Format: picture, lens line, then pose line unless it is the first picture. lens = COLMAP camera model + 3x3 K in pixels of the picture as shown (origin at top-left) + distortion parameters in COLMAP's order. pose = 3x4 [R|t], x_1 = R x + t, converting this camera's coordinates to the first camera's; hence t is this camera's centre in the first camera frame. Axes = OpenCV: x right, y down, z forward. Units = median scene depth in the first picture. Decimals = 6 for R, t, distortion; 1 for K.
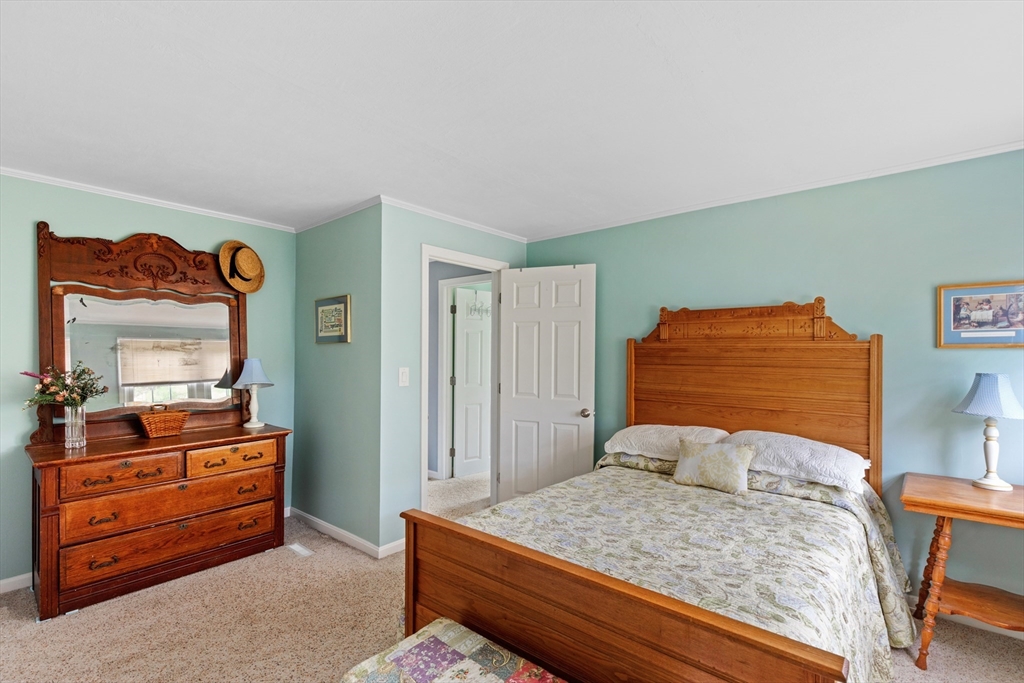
lens RADIAL K [[464.8, 0, 513.3], [0, 464.8, 349.0], [0, 0, 1]] dist [0.003377, 0.000582]
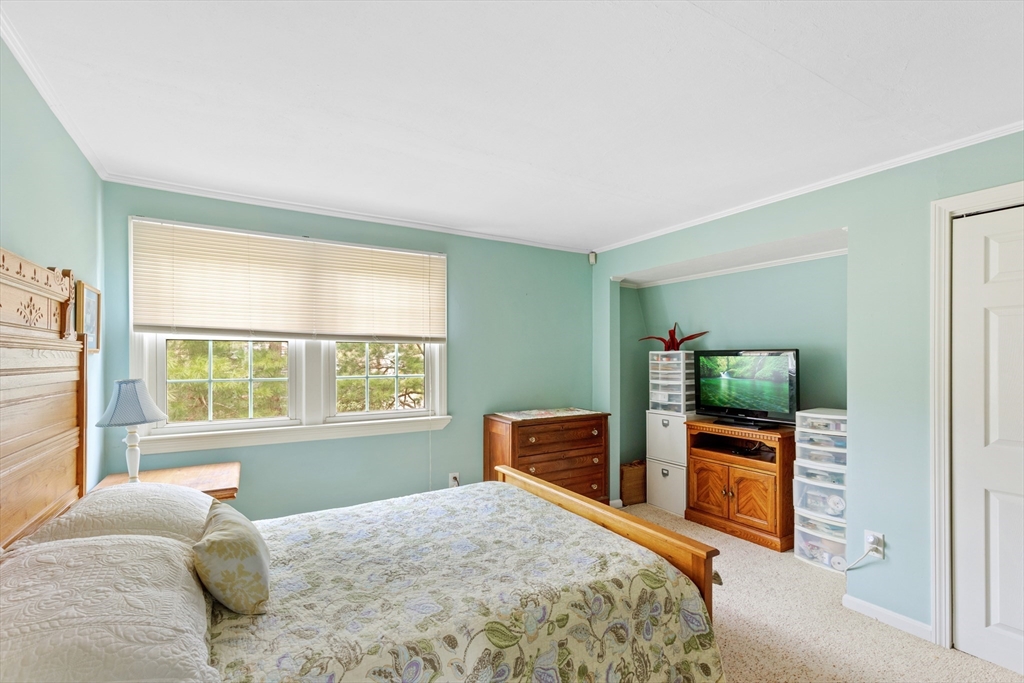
lens RADIAL K [[464.8, 0, 513.3], [0, 464.8, 349.0], [0, 0, 1]] dist [0.003377, 0.000582]
pose [[-0.944866, 0.000682, 0.327458, -0.164684], [-0.007461, 0.999693, -0.023610, 0.006613], [-0.327373, -0.024752, -0.944571, 1.906201]]
